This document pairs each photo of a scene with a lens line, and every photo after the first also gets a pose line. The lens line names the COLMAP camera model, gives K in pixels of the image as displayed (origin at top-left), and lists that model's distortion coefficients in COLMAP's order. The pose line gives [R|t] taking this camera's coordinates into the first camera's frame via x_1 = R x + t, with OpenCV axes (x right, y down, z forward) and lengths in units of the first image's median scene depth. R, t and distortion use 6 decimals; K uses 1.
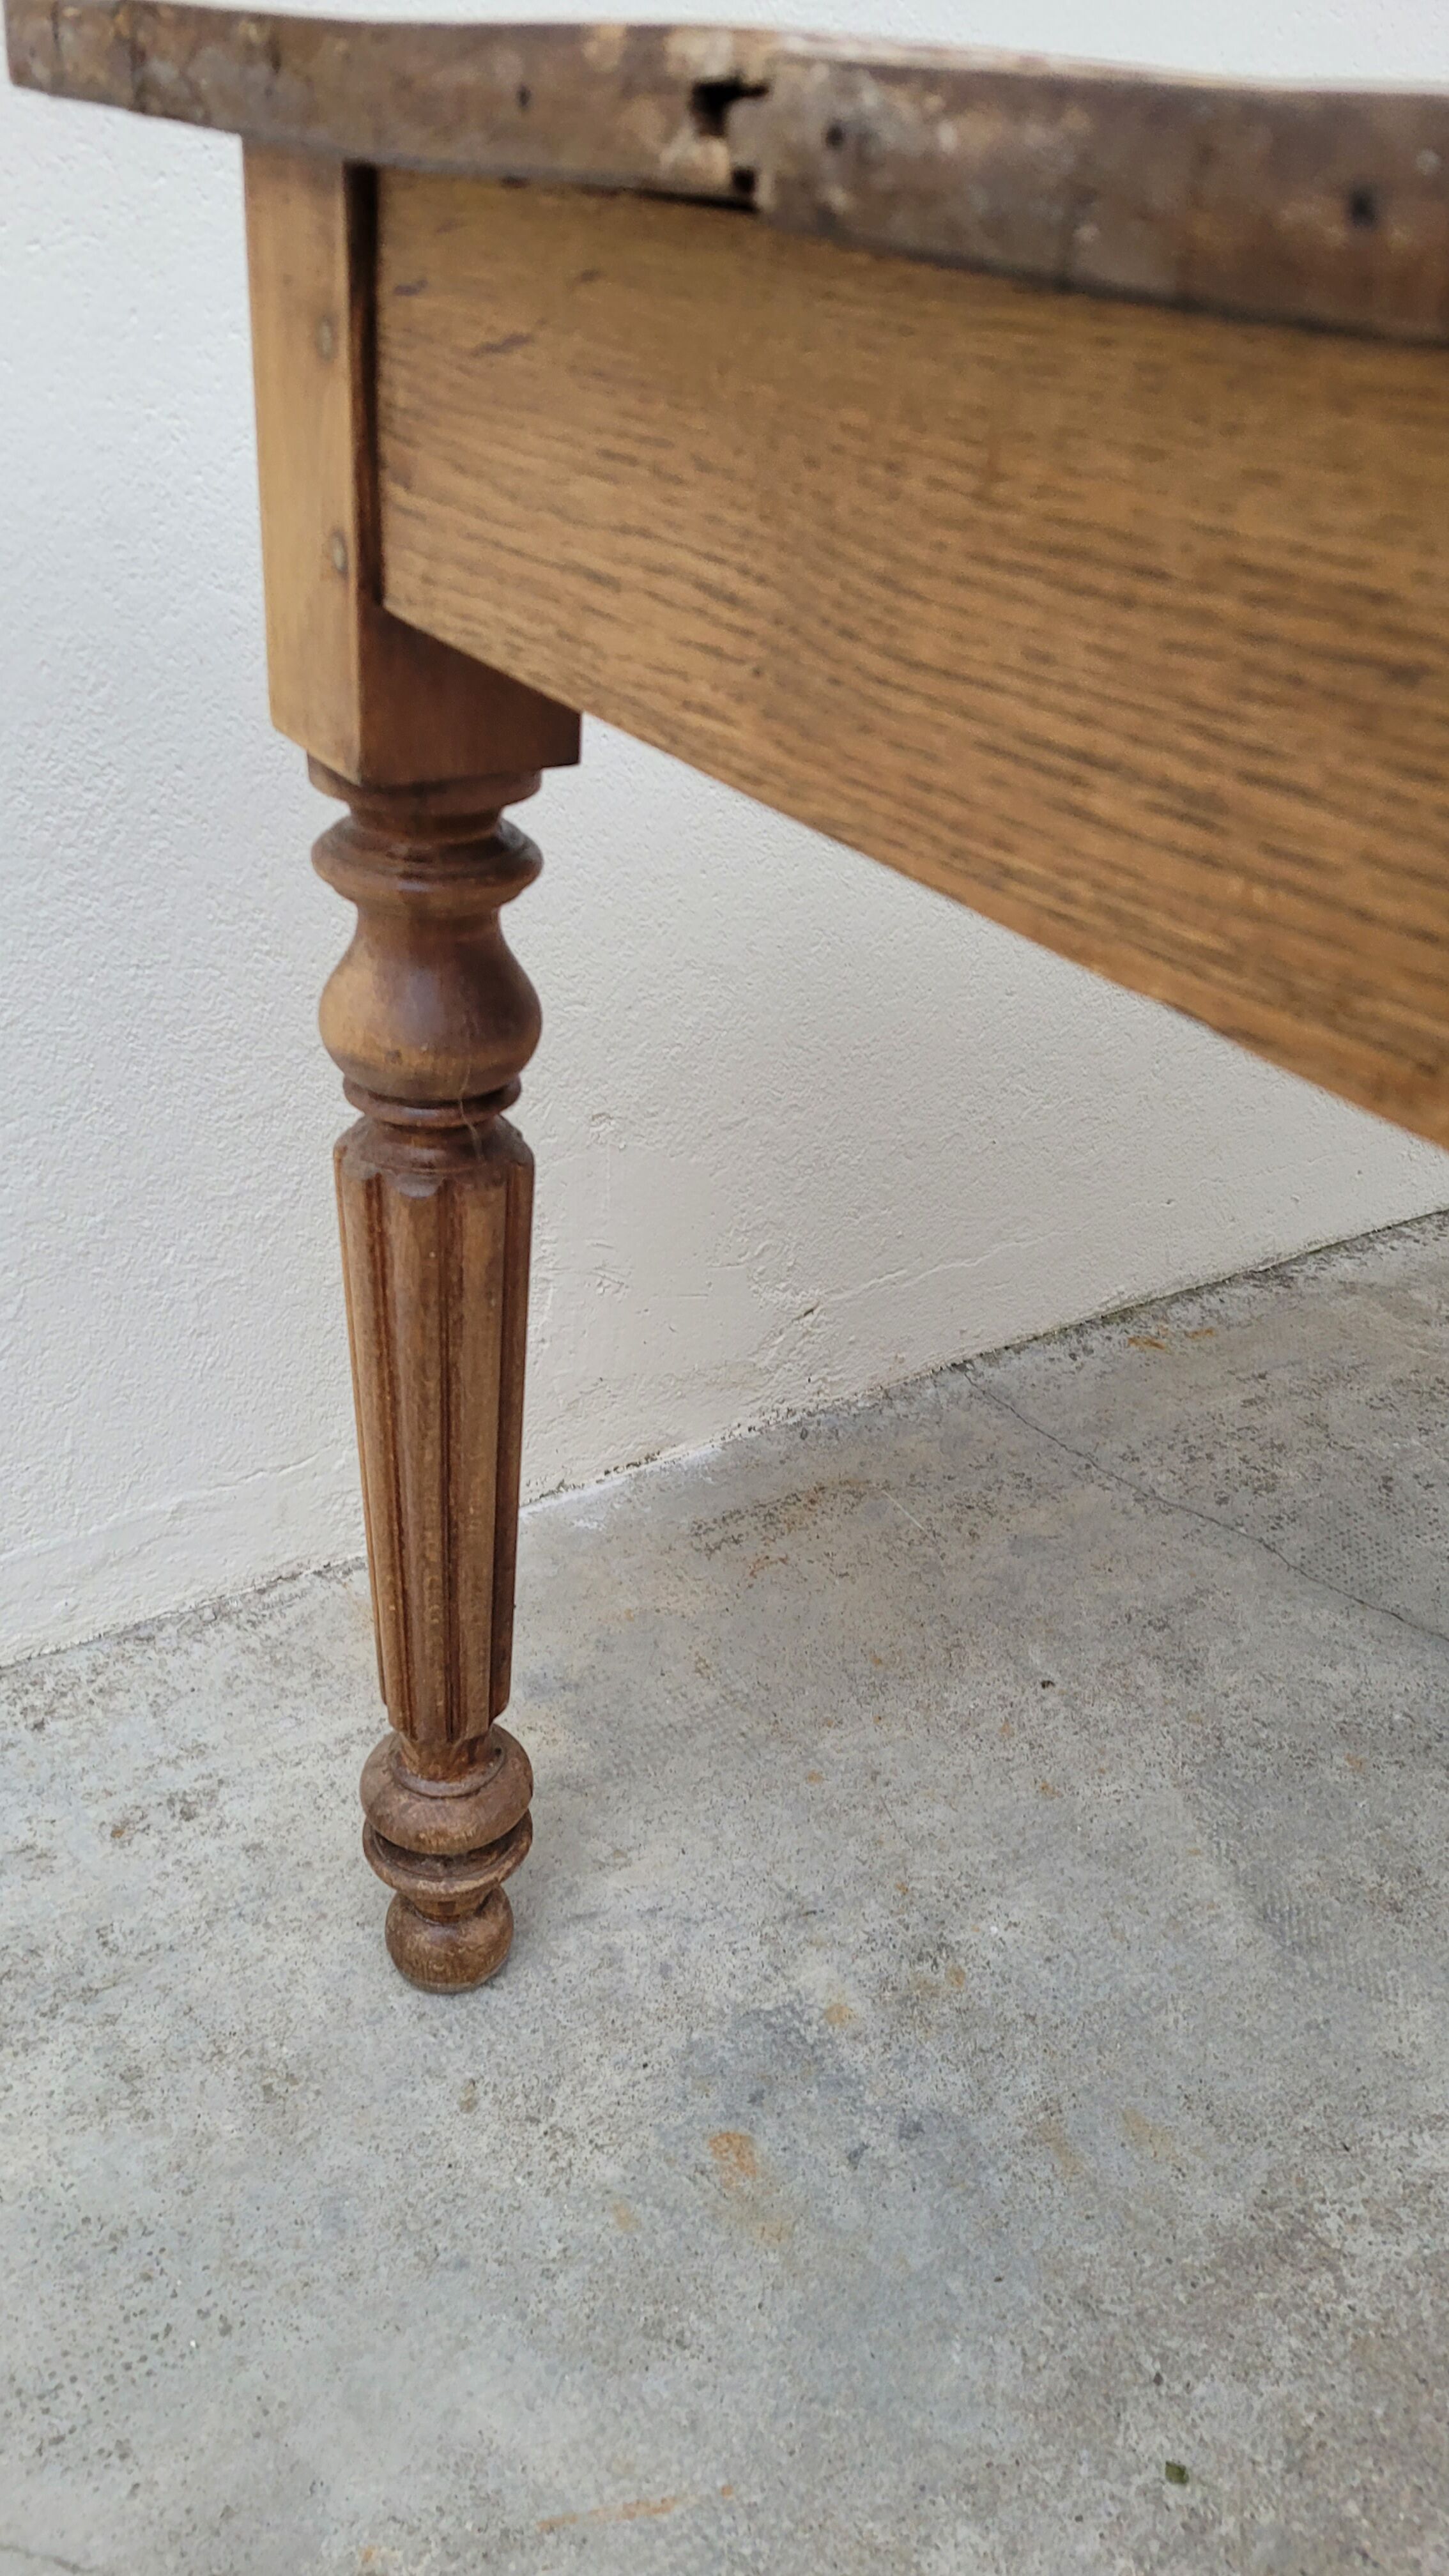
lens RADIAL K [[1931.6, 0, 716.0], [0, 1931.6, 1341.6], [0, 0, 1]] dist [0.067195, -0.042452]
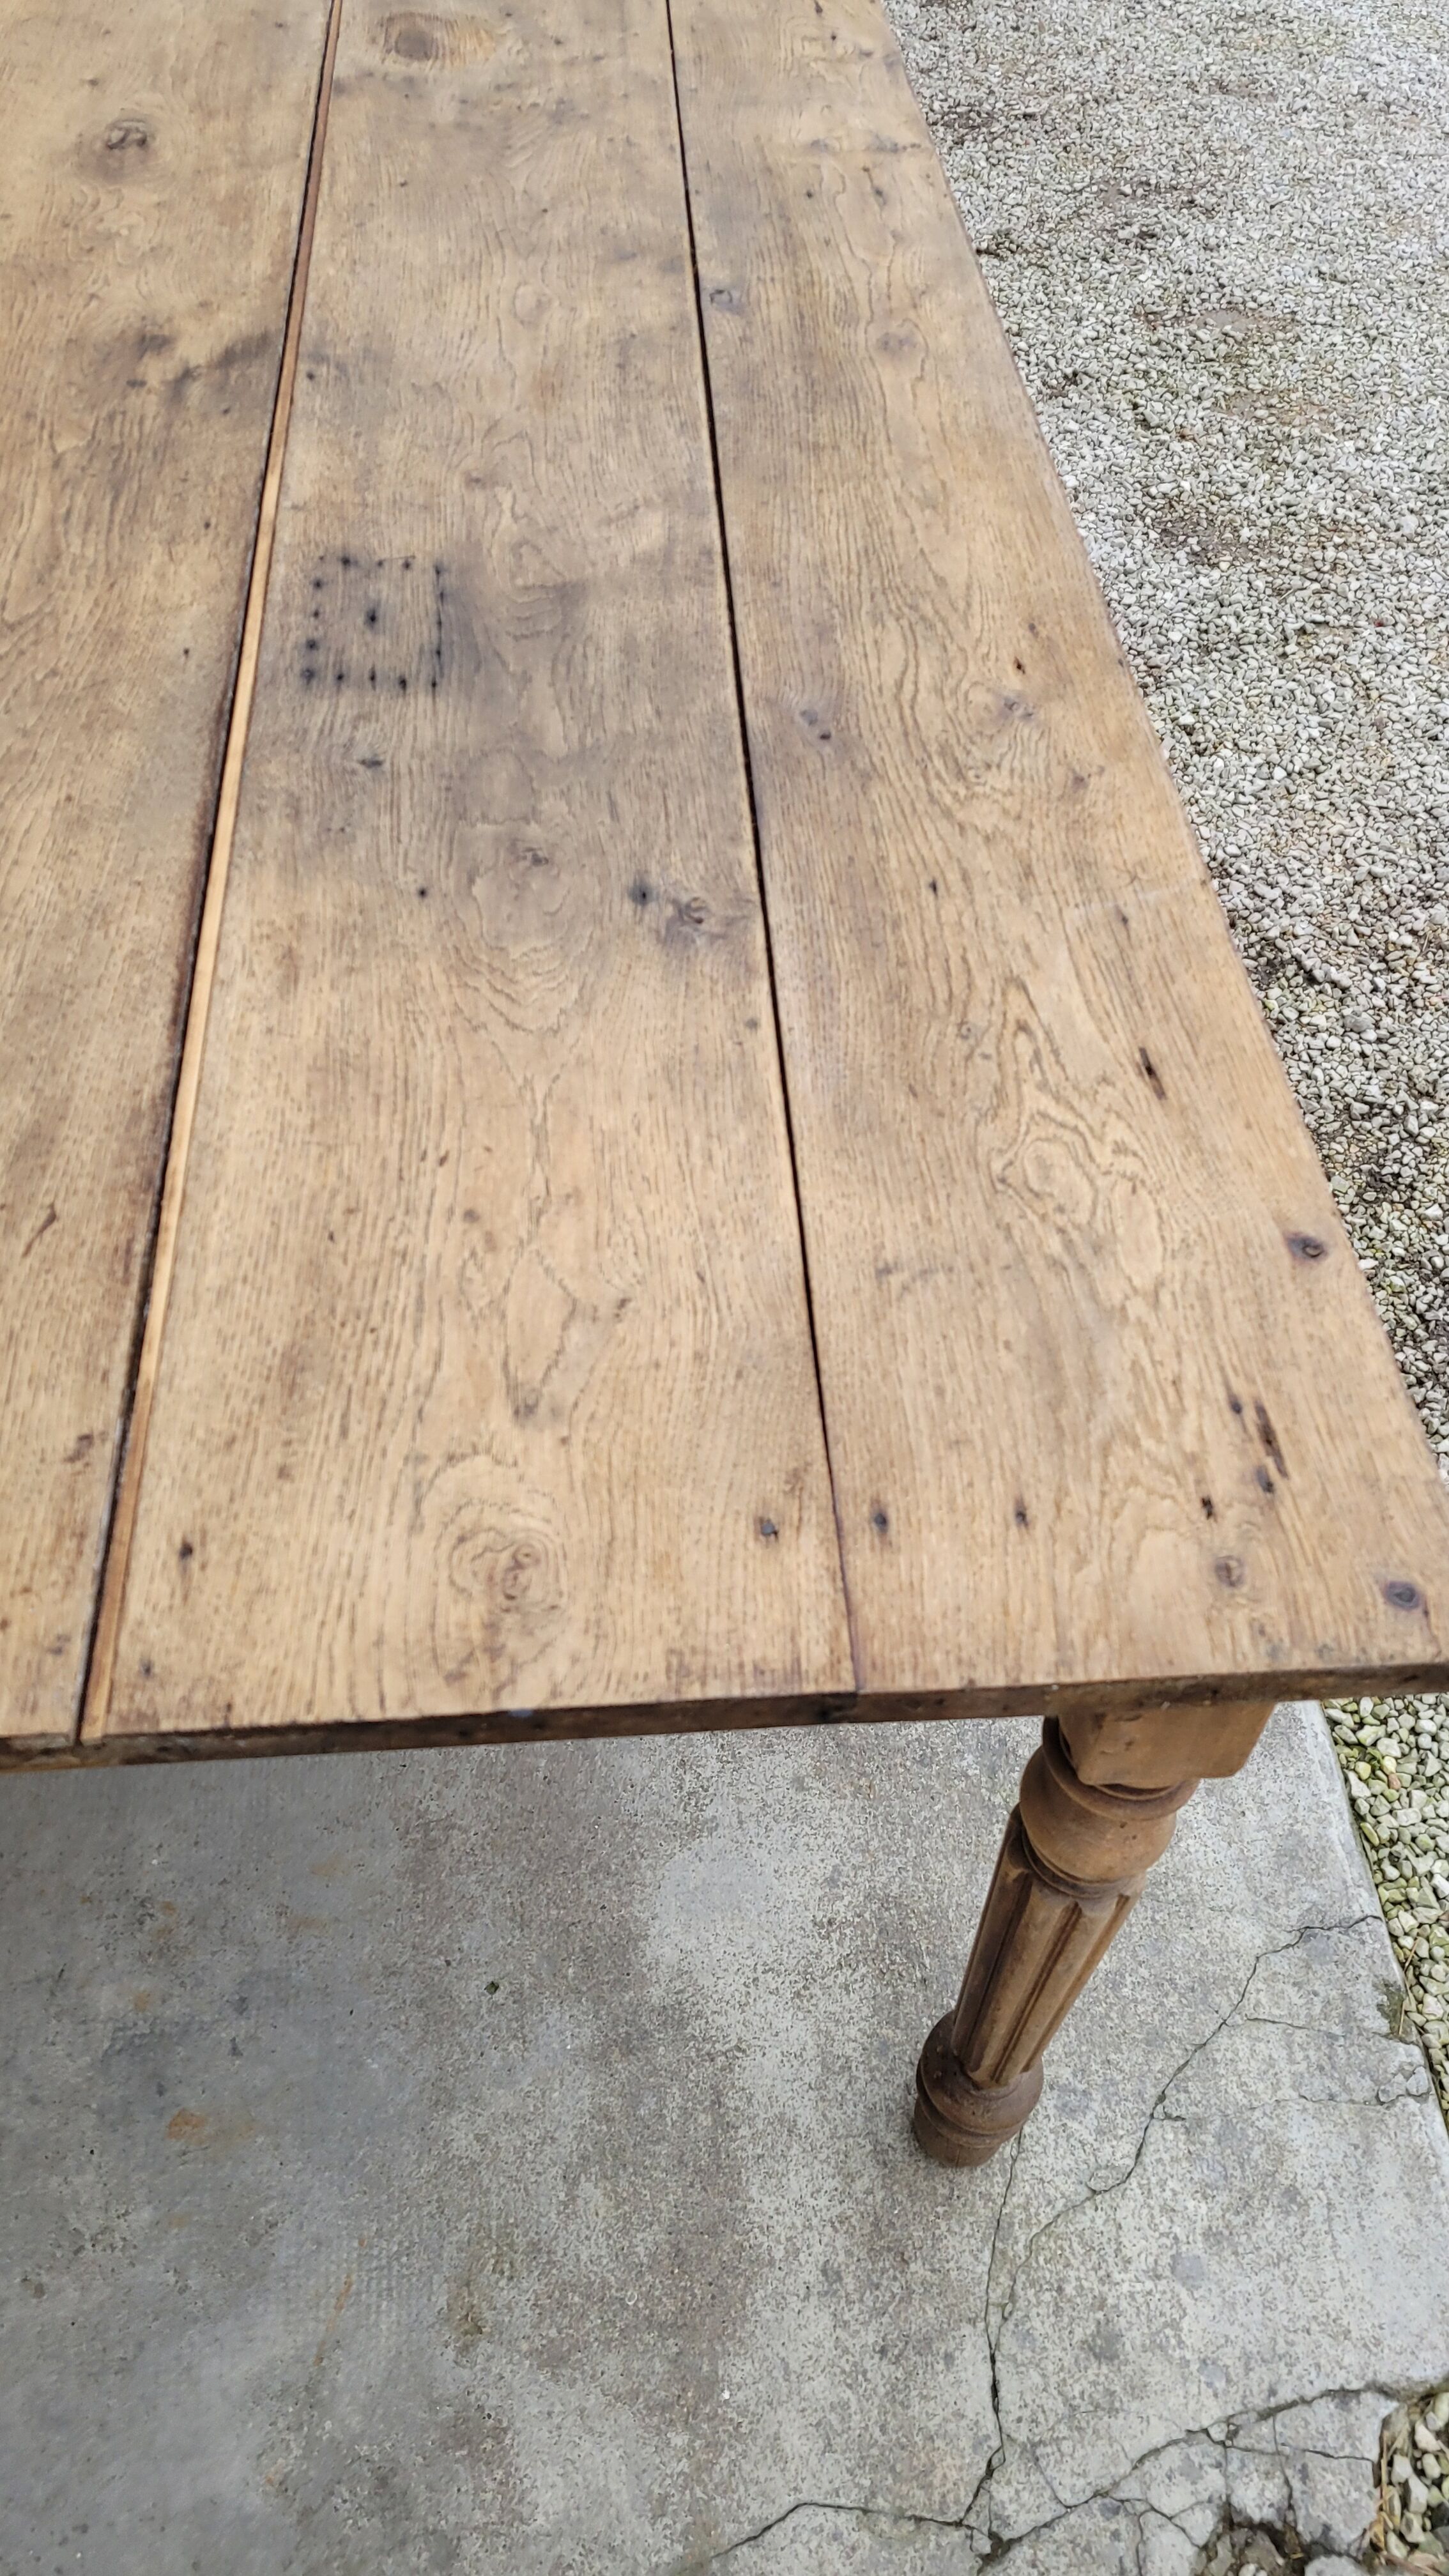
lens RADIAL K [[1931.6, 0, 751.3], [0, 1931.6, 1281.6], [0, 0, 1]] dist [0.067195, -0.042452]
pose [[0.464166, -0.705965, 0.534943, -0.123540], [0.453691, 0.708197, 0.540944, -0.594967], [-0.760733, -0.008389, 0.649011, -0.266874]]
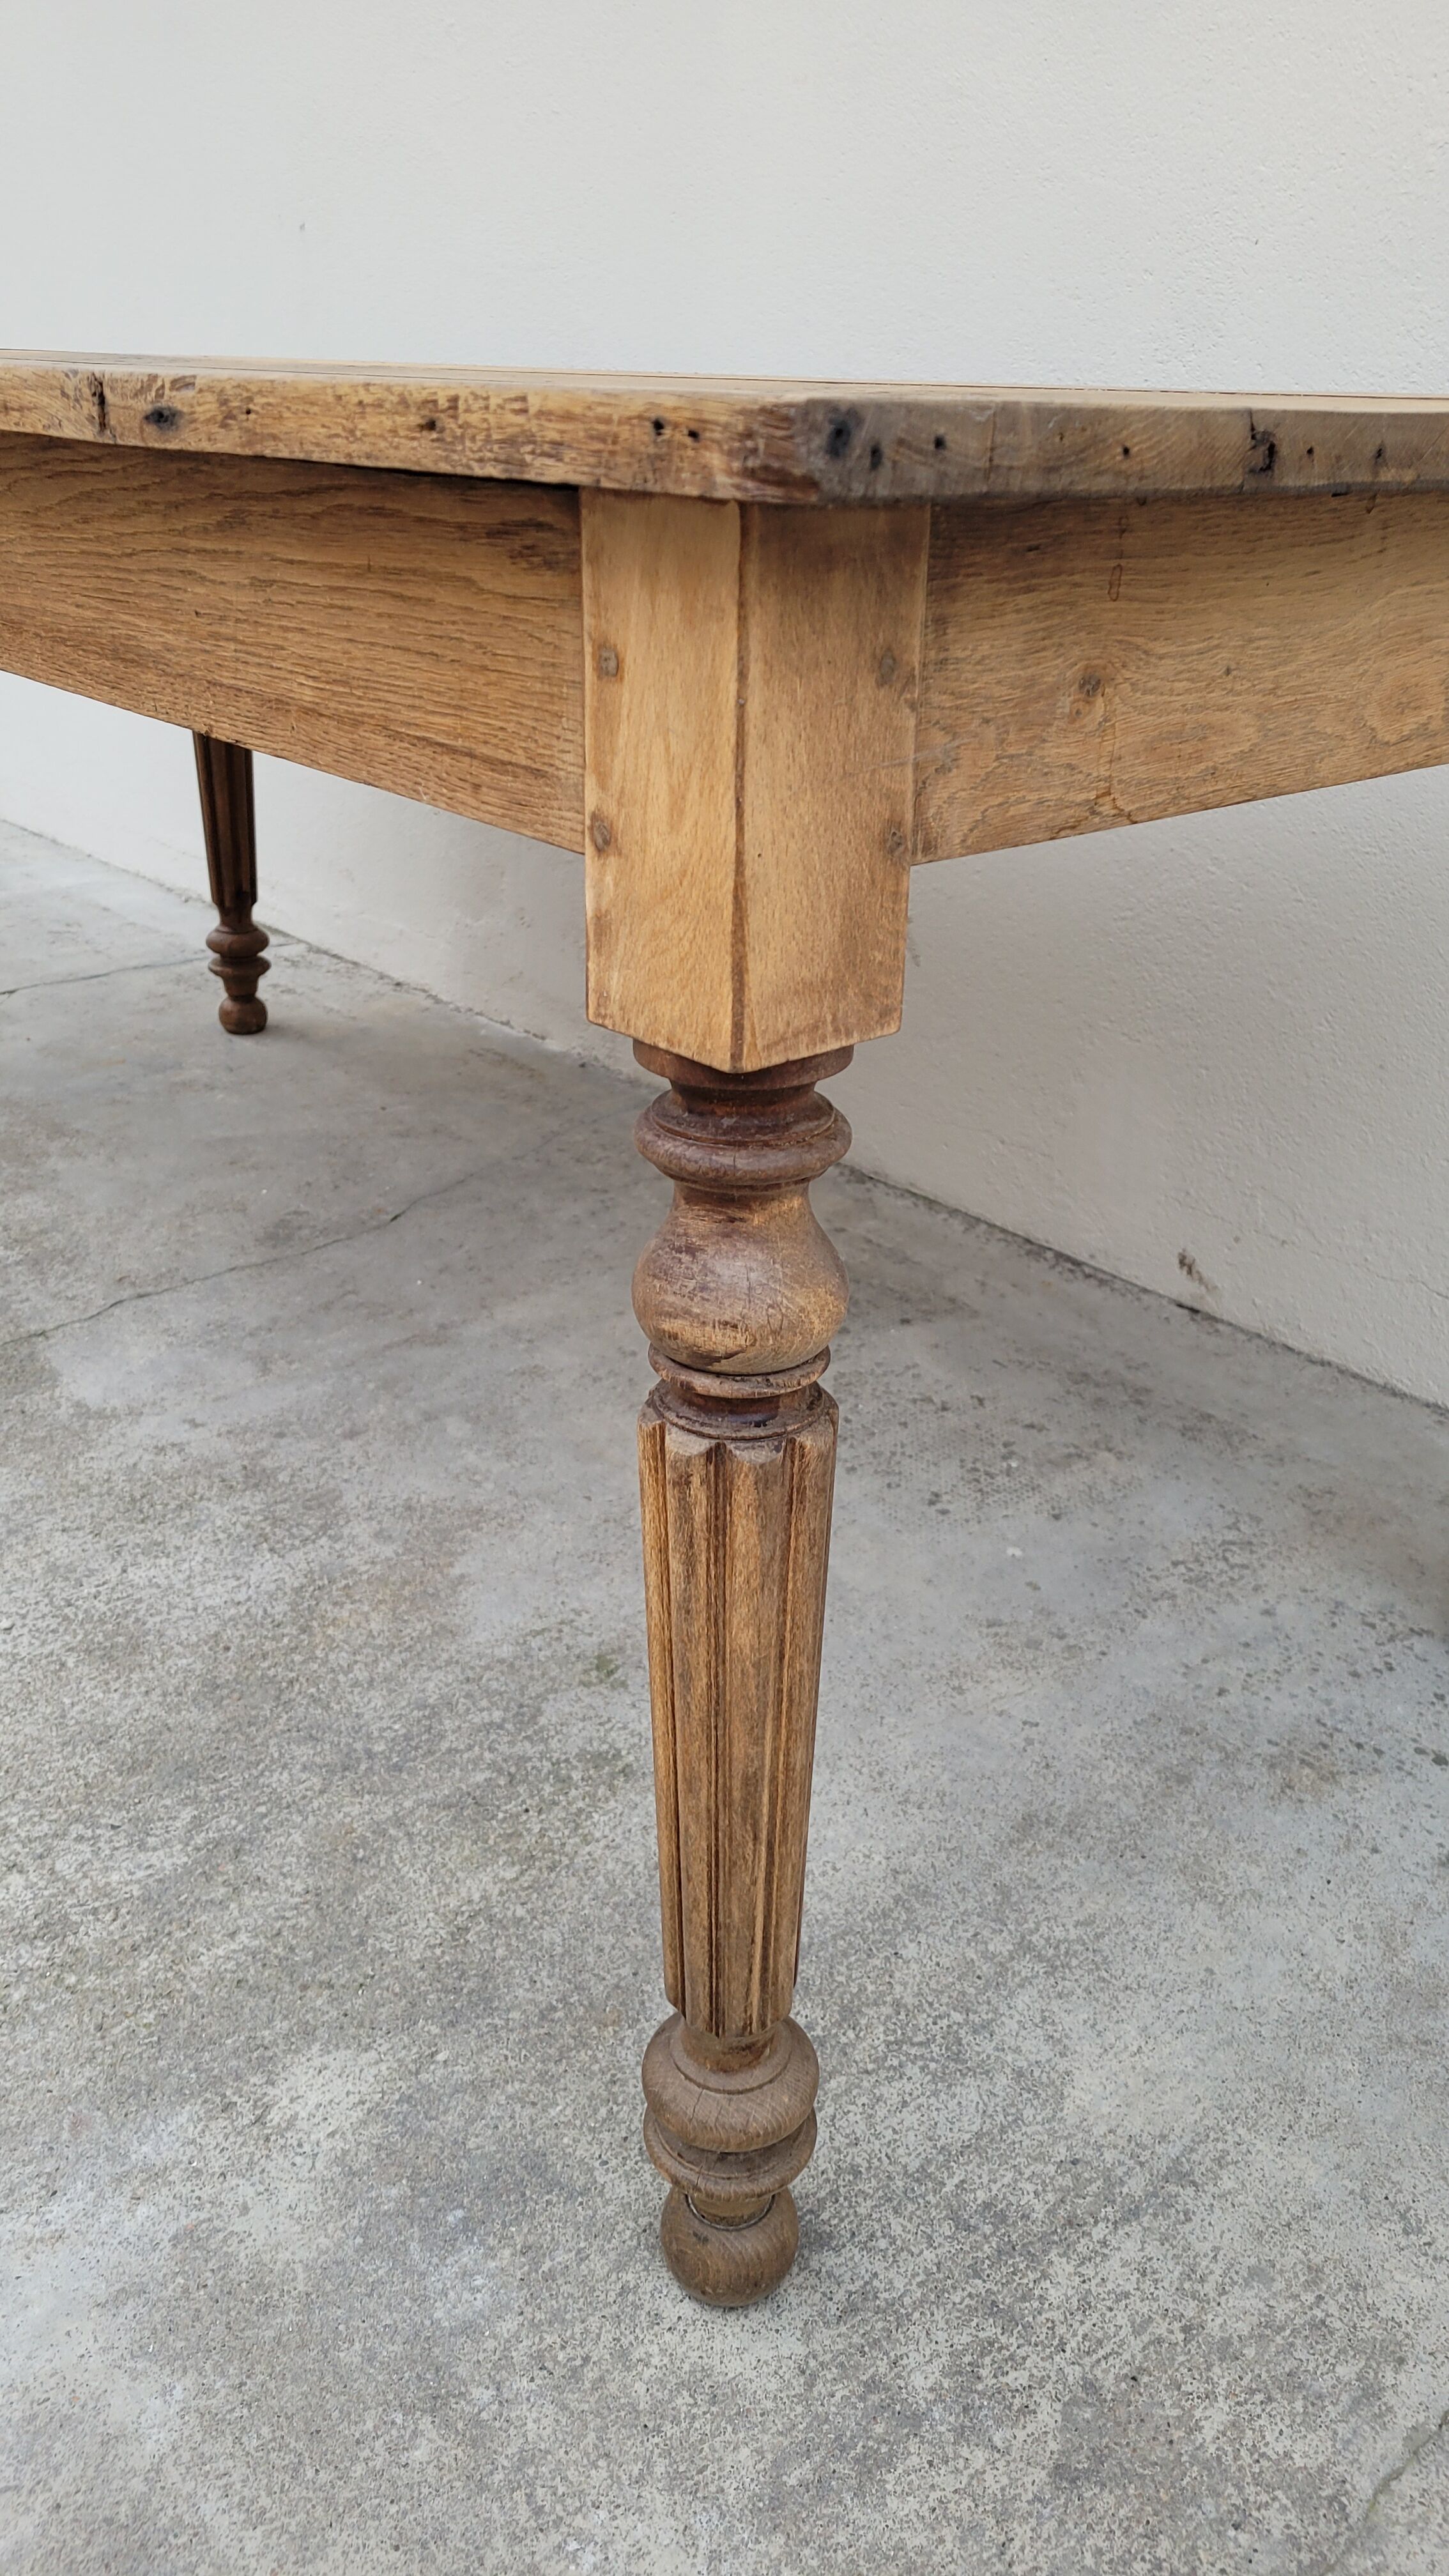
lens RADIAL K [[1931.6, 0, 729.1], [0, 1931.6, 1269.8], [0, 0, 1]] dist [0.067195, -0.042452]
pose [[0.147442, 0.344407, -0.927170, 2.518504], [-0.539250, 0.813828, 0.216551, -0.365288], [0.829138, 0.468048, 0.305714, 0.923191]]
